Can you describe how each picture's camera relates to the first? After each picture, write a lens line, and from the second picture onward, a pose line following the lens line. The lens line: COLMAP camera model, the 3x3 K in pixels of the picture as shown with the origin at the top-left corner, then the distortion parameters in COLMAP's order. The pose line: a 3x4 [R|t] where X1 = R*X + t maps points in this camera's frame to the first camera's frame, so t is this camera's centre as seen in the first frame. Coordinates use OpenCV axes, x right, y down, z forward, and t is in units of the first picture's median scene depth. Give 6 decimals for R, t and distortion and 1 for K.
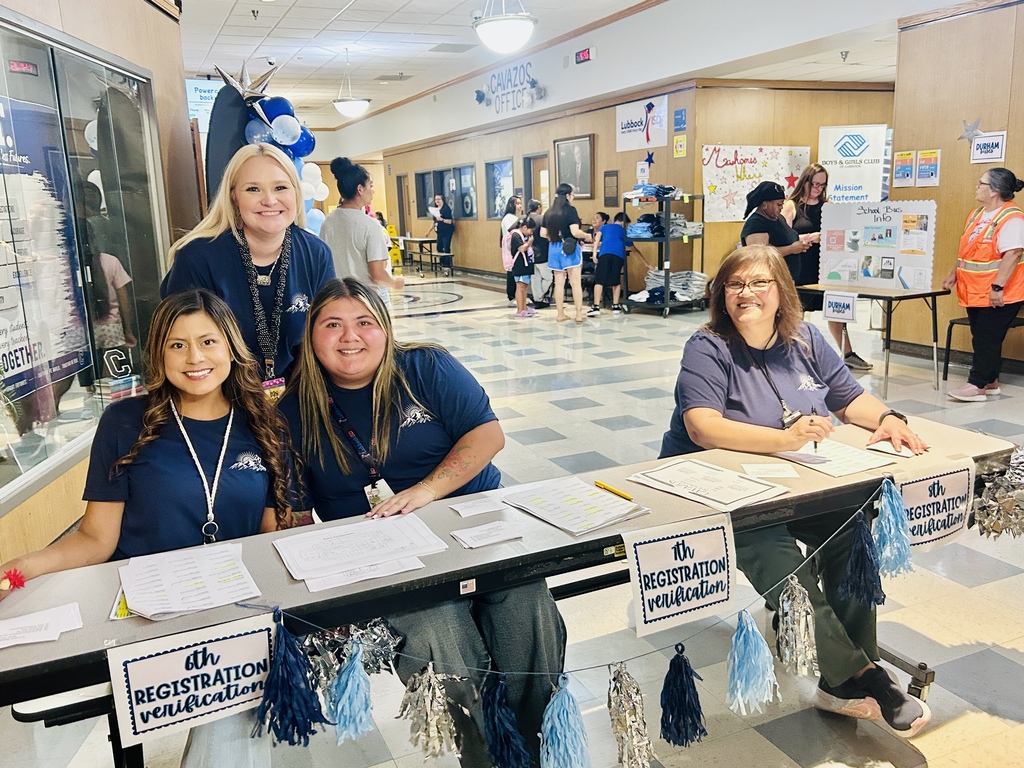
lens RADIAL K [[838.0, 0, 512.7], [0, 838.0, 384.4], [0, 0, 1]] dist [0.017685, -0.003106]
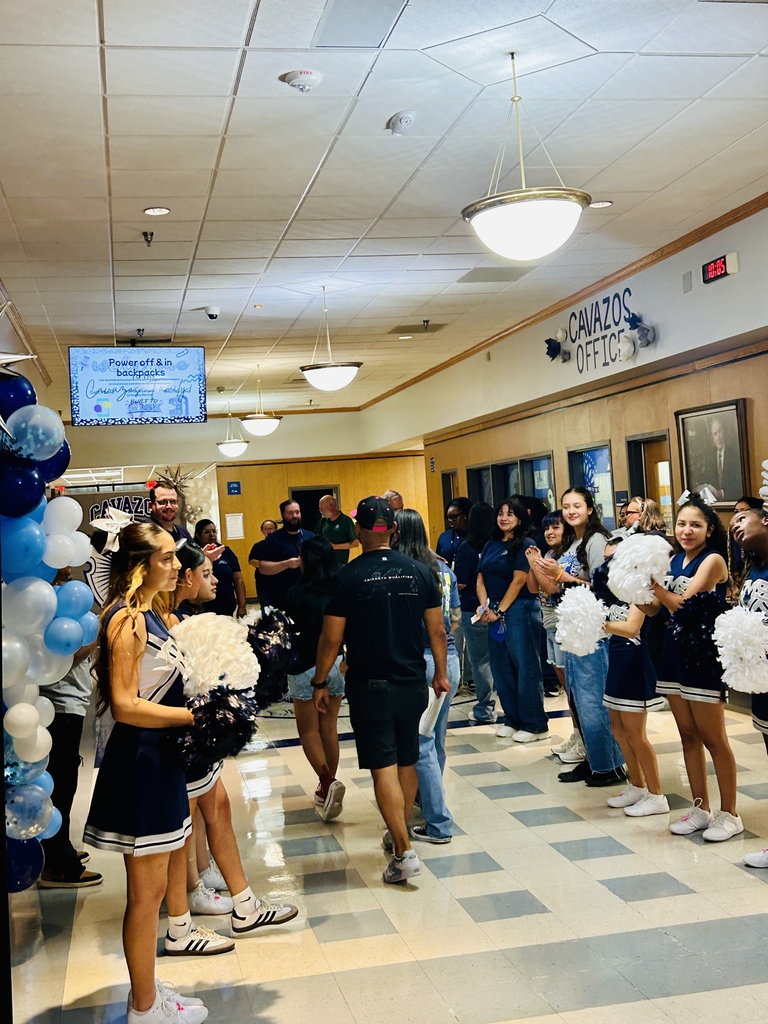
lens RADIAL K [[1248.7, 0, 383.2], [0, 1248.7, 511.6], [0, 0, 1]] dist [0.089877, 0.000000]
pose [[0.977925, -0.026864, -0.207222, 0.028970], [-0.016144, 0.979023, -0.203107, -0.041668], [0.208331, 0.201969, 0.956978, 0.133406]]
